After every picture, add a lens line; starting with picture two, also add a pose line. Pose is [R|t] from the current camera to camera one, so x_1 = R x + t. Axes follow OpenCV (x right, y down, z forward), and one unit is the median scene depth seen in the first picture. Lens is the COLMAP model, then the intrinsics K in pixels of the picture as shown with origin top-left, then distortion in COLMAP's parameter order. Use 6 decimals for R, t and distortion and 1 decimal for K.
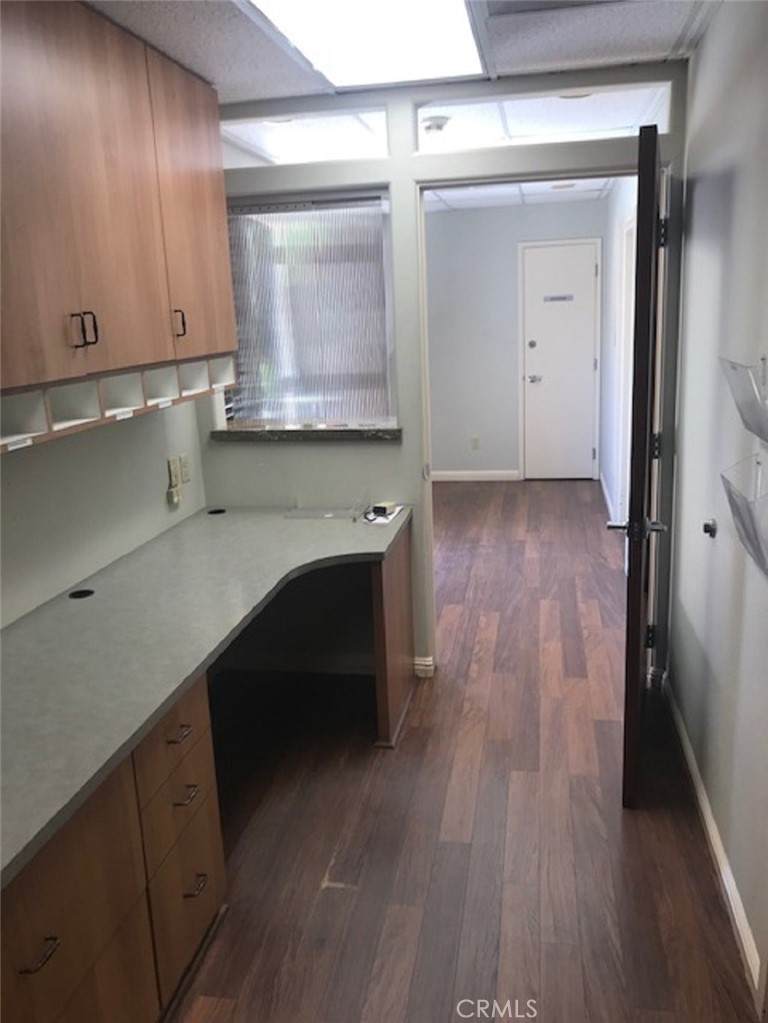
lens RADIAL K [[840.1, 0, 384.0], [0, 840.1, 511.5], [0, 0, 1]] dist [0.042811, -0.006425]
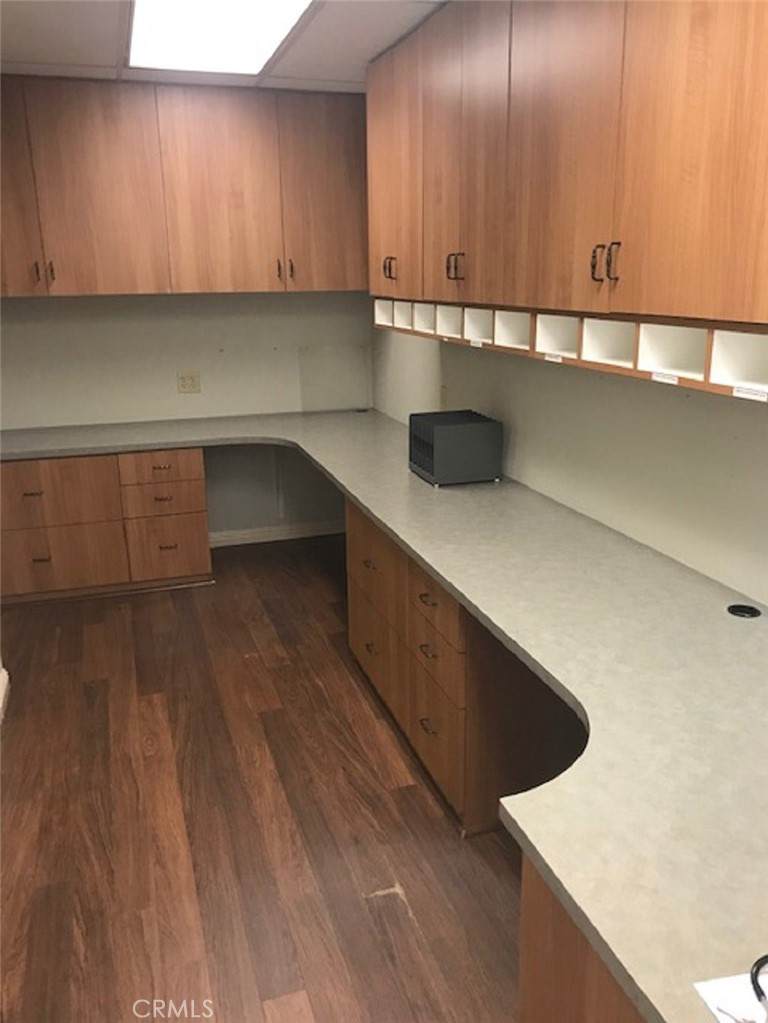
lens RADIAL K [[840.1, 0, 384.0], [0, 840.1, 511.5], [0, 0, 1]] dist [0.042811, -0.006425]
pose [[-0.878546, 0.186827, -0.439605, 0.289061], [-0.058875, 0.870962, 0.487810, -0.388637], [0.474016, 0.454445, -0.754181, 1.602324]]
